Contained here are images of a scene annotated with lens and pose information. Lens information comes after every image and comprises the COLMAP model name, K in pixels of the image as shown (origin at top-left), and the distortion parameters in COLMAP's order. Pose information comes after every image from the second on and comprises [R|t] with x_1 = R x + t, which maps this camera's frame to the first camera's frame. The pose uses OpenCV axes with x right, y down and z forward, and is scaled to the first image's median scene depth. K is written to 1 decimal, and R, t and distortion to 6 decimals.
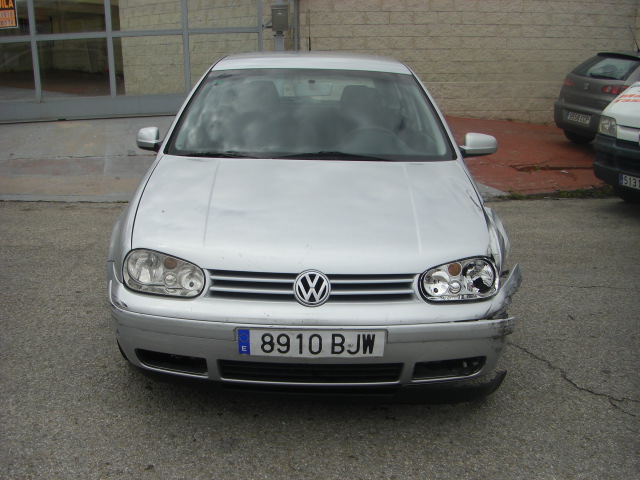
lens RADIAL K [[716.1, 0, 305.1], [0, 716.1, 279.3], [0, 0, 1]] dist [-0.157957, 0.030747]
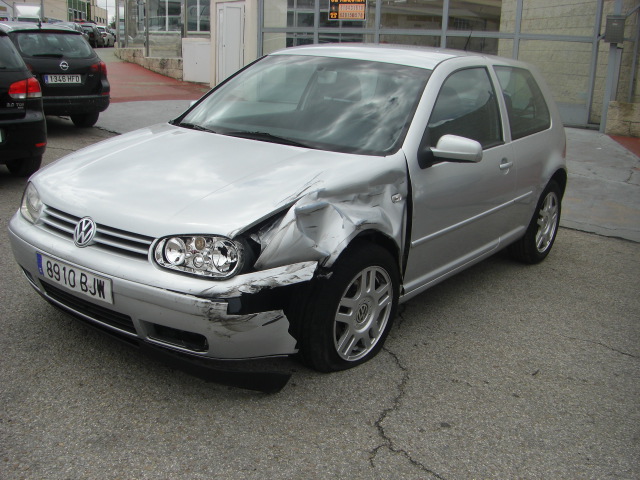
lens RADIAL K [[716.1, 0, 305.1], [0, 716.1, 279.3], [0, 0, 1]] dist [-0.157957, 0.030747]
pose [[0.797905, 0.221266, -0.560704, 0.954968], [-0.226855, 0.972031, 0.060760, -0.063523], [0.558466, 0.078718, 0.825784, 0.261492]]
